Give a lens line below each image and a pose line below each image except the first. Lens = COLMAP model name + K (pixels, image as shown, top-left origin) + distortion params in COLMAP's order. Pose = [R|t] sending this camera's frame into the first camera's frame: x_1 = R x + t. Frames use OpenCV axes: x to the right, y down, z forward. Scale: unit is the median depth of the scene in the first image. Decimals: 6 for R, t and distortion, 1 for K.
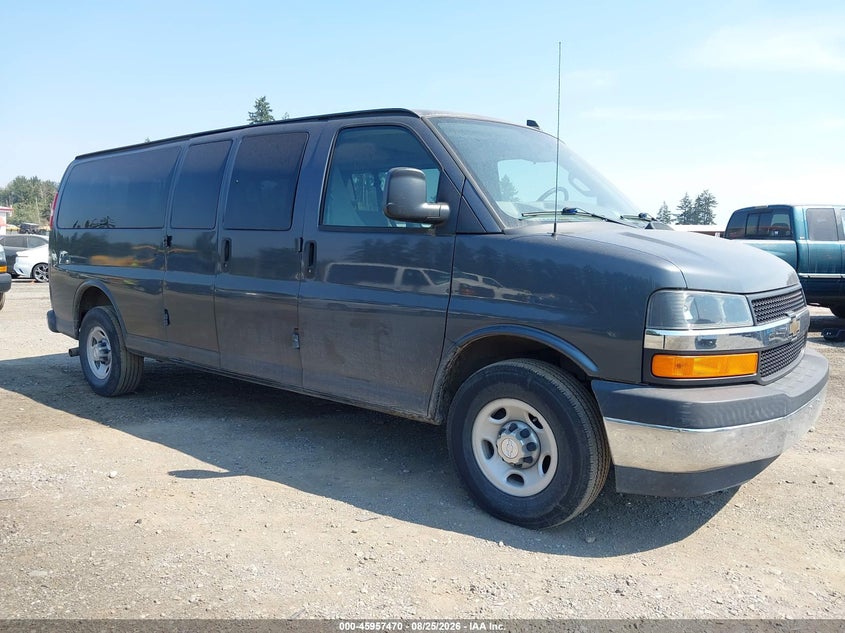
lens RADIAL K [[681.3, 0, 421.8], [0, 681.3, 313.3], [0, 0, 1]] dist [0.042517, -0.010429]
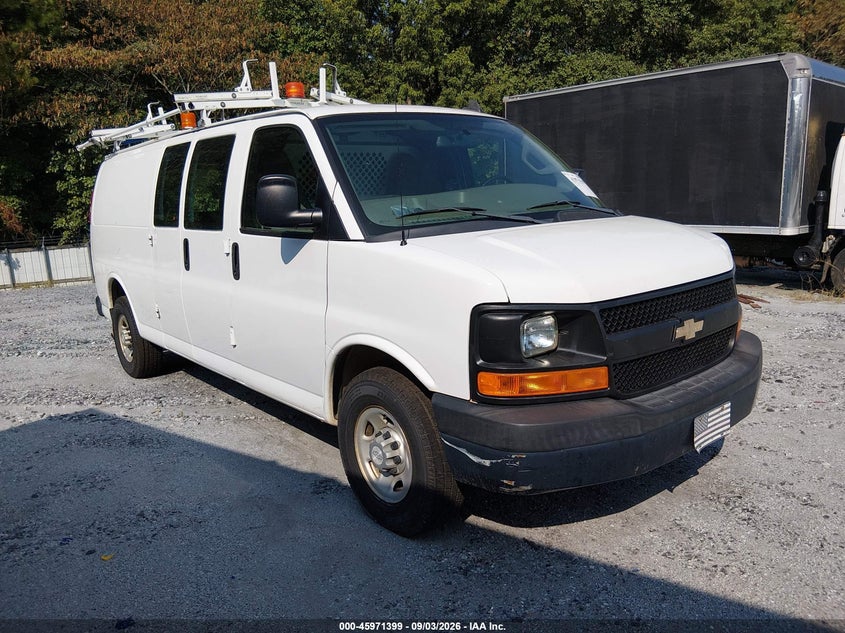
lens RADIAL K [[681.3, 0, 426.1], [0, 681.3, 313.1], [0, 0, 1]] dist [0.042517, -0.010429]
pose [[0.979973, -0.017015, -0.198400, 0.426434], [0.031855, 0.996907, 0.071848, -0.086560], [0.196564, -0.076729, 0.977484, 0.054439]]
